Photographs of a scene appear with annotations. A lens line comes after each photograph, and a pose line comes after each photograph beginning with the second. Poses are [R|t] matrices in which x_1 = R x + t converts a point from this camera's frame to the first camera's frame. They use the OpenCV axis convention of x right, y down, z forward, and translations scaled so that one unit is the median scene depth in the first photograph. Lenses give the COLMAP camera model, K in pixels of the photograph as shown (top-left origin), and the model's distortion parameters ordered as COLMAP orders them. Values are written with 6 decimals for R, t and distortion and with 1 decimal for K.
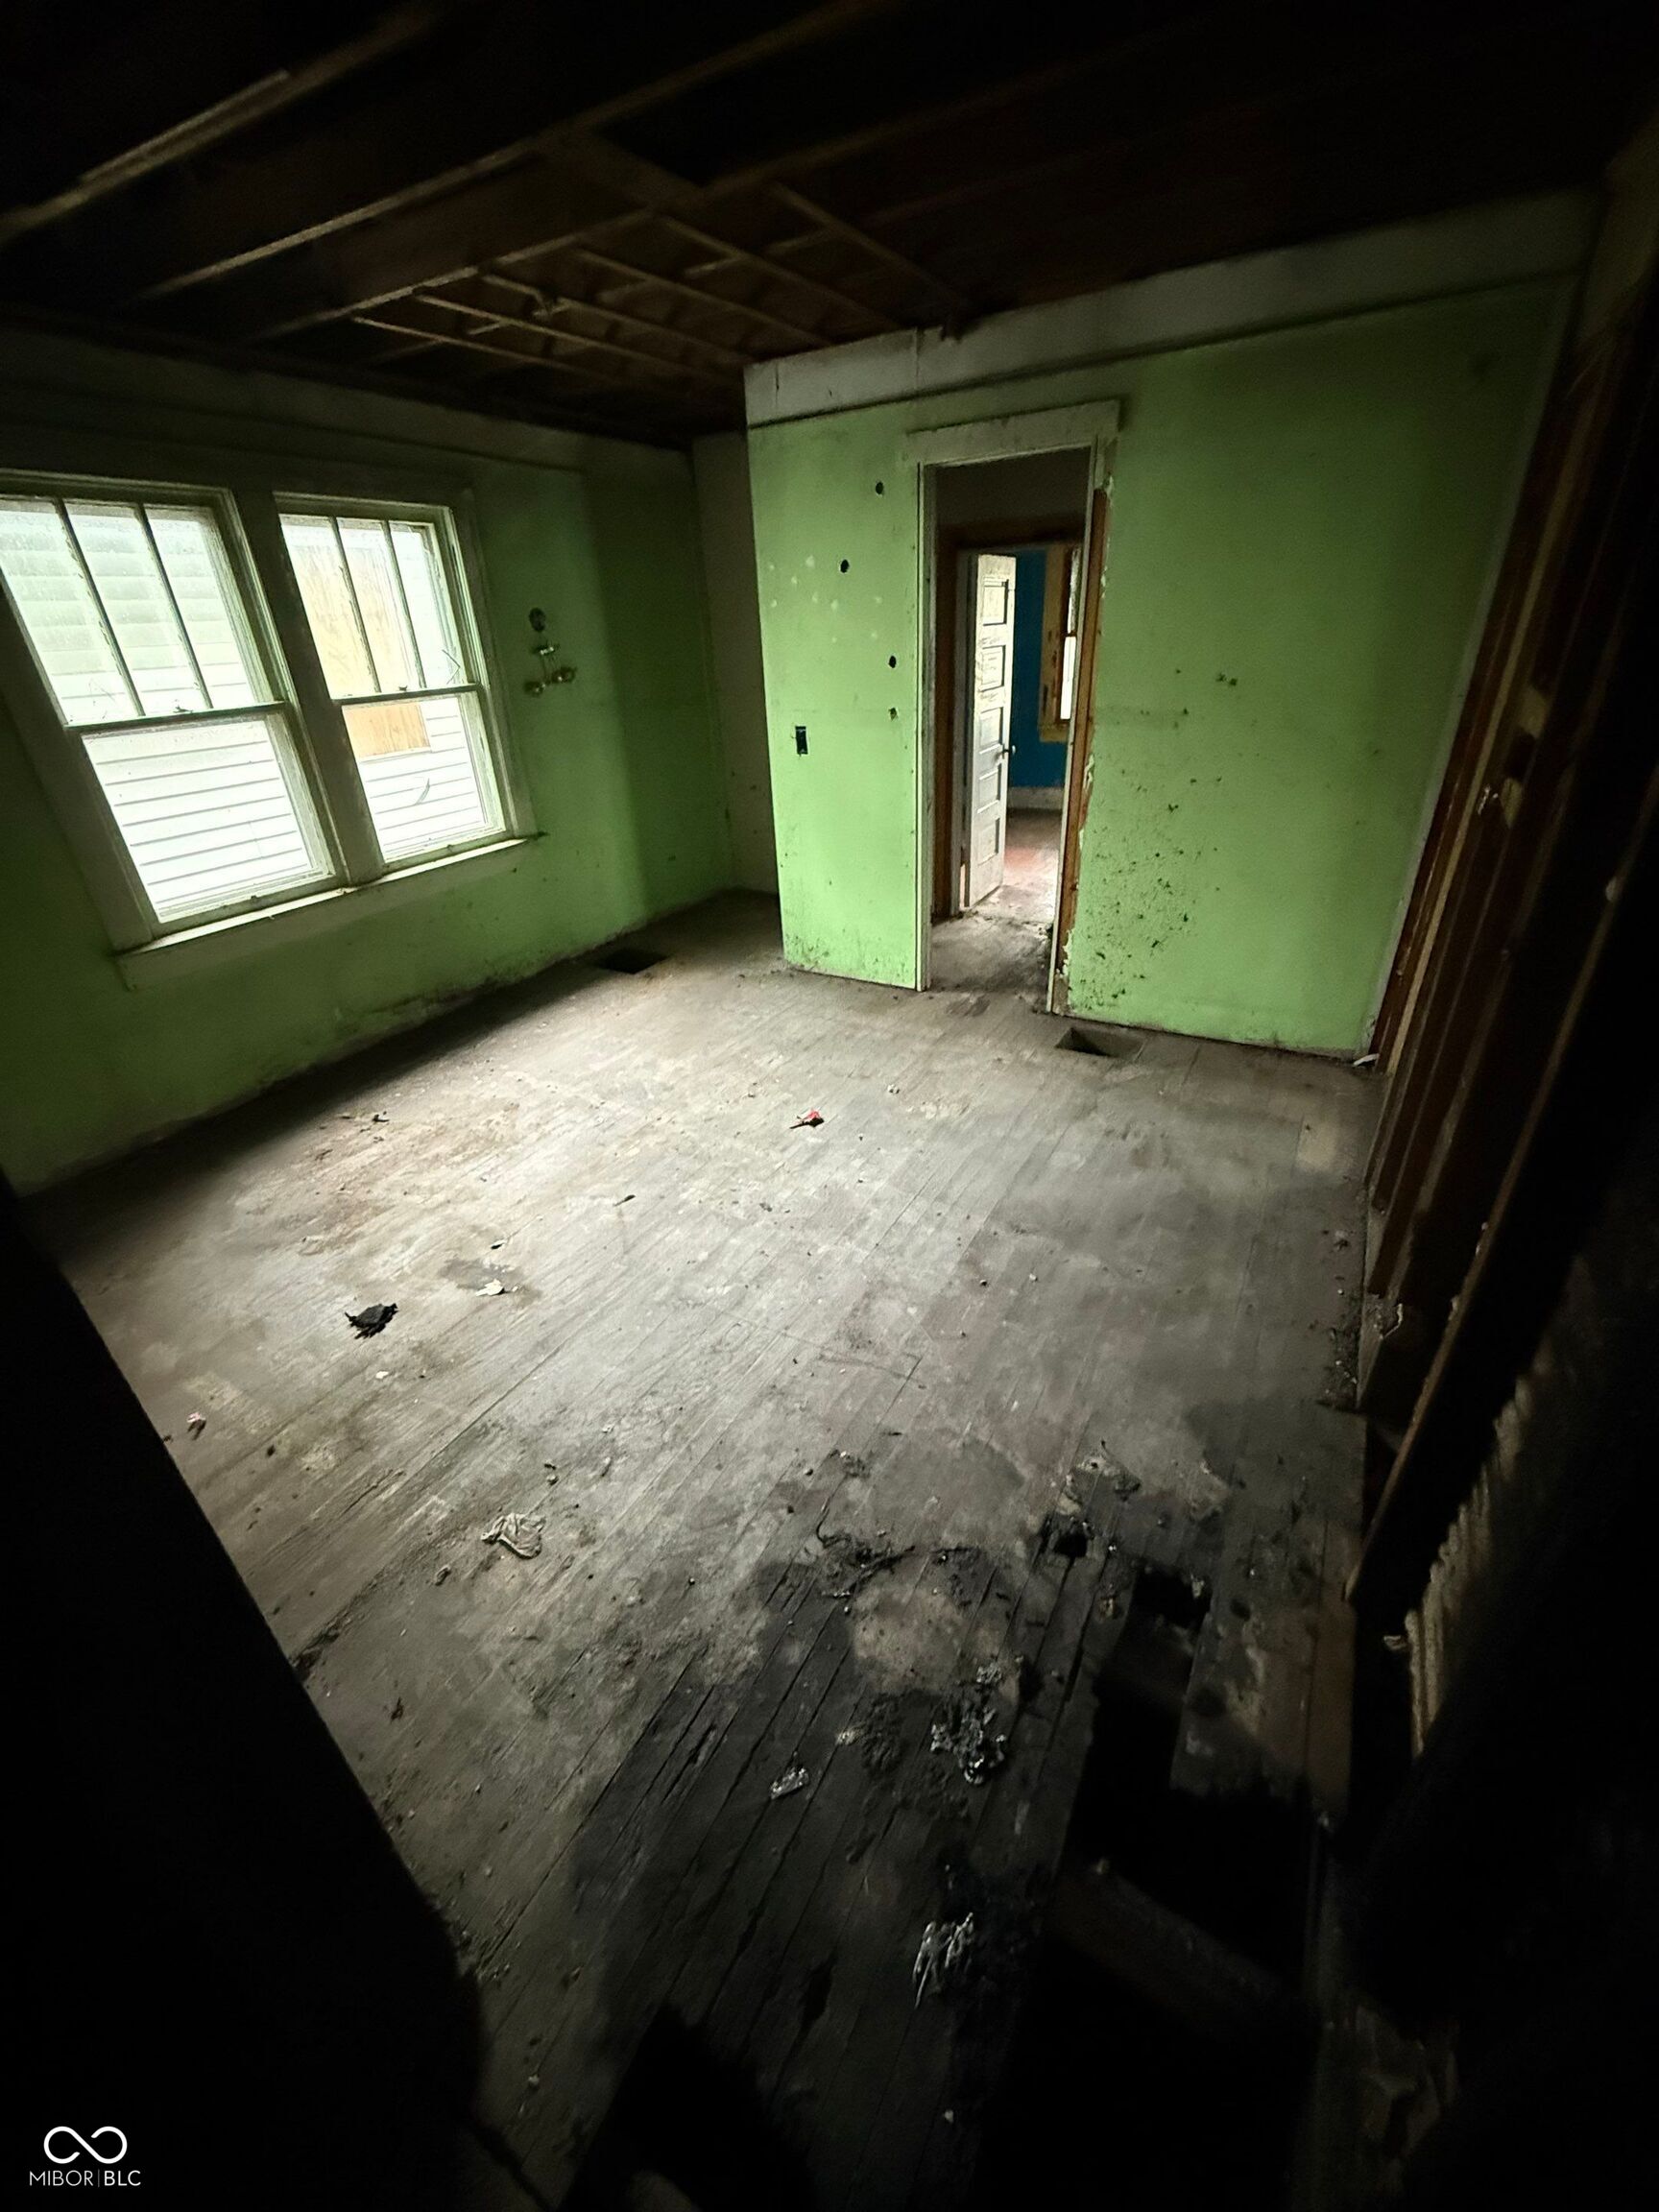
lens RADIAL K [[898.2, 0, 829.3], [0, 898.2, 1116.6], [0, 0, 1]] dist [0.000078, -0.000218]
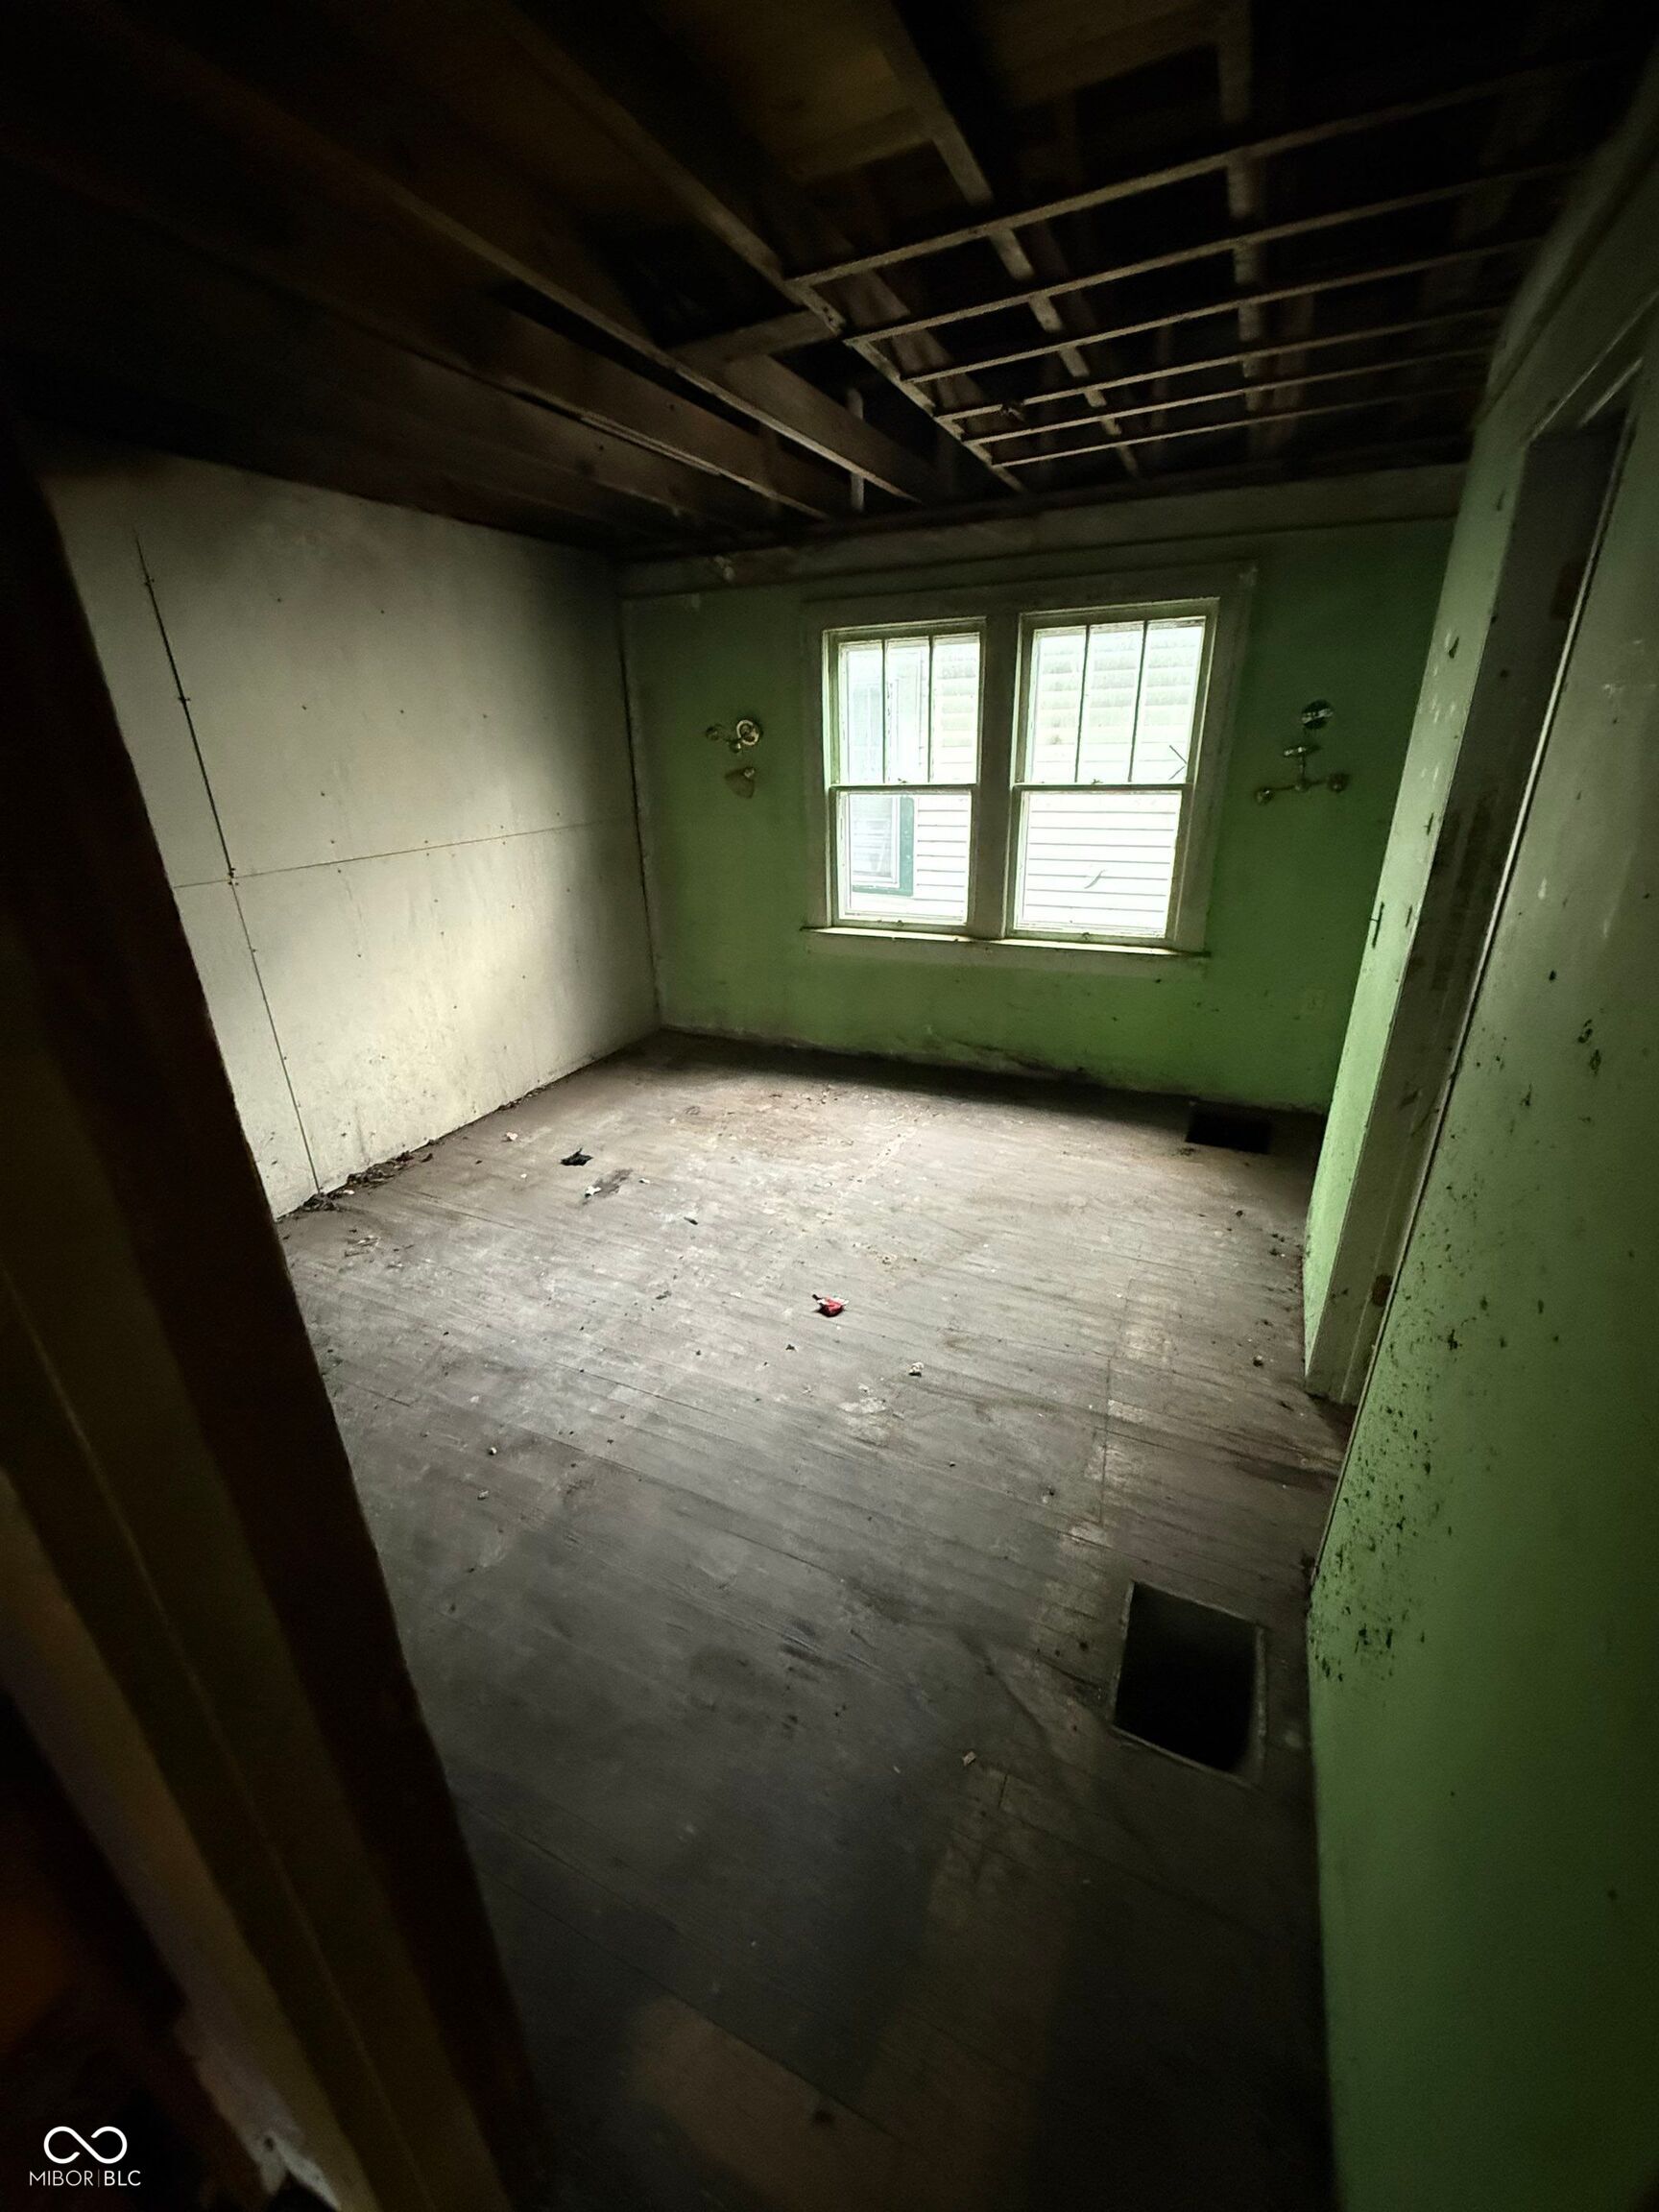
lens RADIAL K [[898.2, 0, 822.0], [0, 898.2, 1103.7], [0, 0, 1]] dist [0.000078, -0.000218]
pose [[0.057909, 0.419970, -0.905688, 0.668357], [-0.458556, 0.817035, 0.349542, -0.446589], [0.886777, 0.395067, 0.239894, 0.713736]]
